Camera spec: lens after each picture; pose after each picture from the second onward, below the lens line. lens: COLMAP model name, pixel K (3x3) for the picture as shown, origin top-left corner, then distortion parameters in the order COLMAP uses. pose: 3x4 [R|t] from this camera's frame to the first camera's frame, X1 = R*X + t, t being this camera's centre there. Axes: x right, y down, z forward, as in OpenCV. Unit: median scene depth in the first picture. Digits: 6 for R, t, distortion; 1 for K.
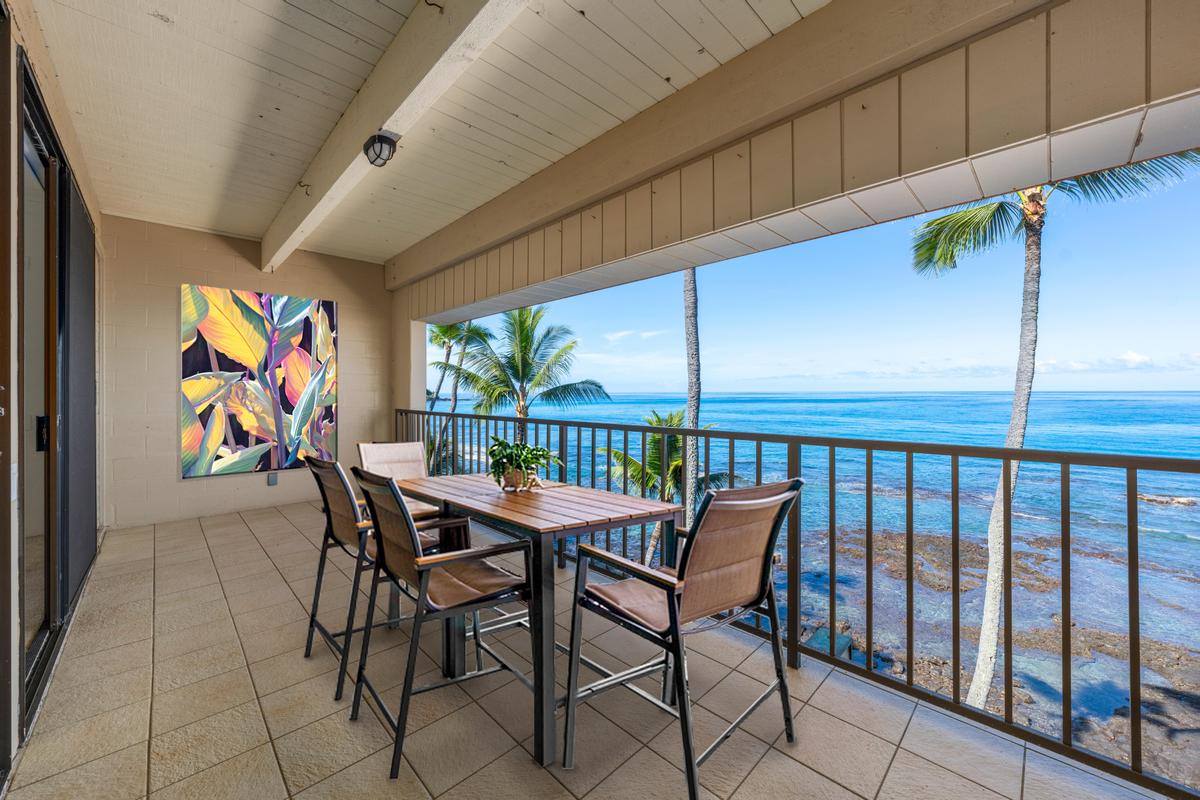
lens RADIAL K [[446.8, 0, 607.6], [0, 446.8, 393.4], [0, 0, 1]] dist [0.002767, 0.000127]
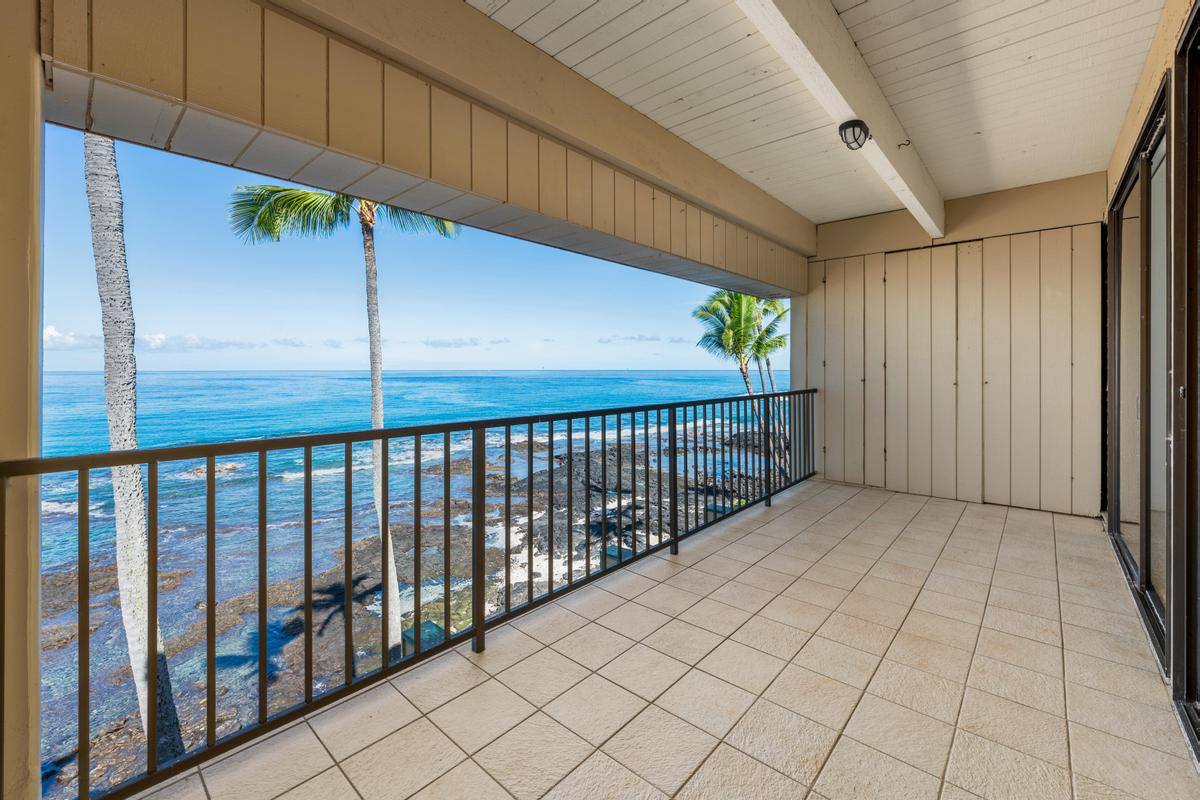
lens RADIAL K [[484.3, 0, 655.5], [0, 484.3, 369.2], [0, 0, 1]] dist [-0.014238, 0.000114]
pose [[-0.114662, 0.000733, 0.993404, -0.361474], [0.006523, 0.999979, 0.000015, -0.008106], [-0.993383, 0.006481, -0.114664, 0.373864]]
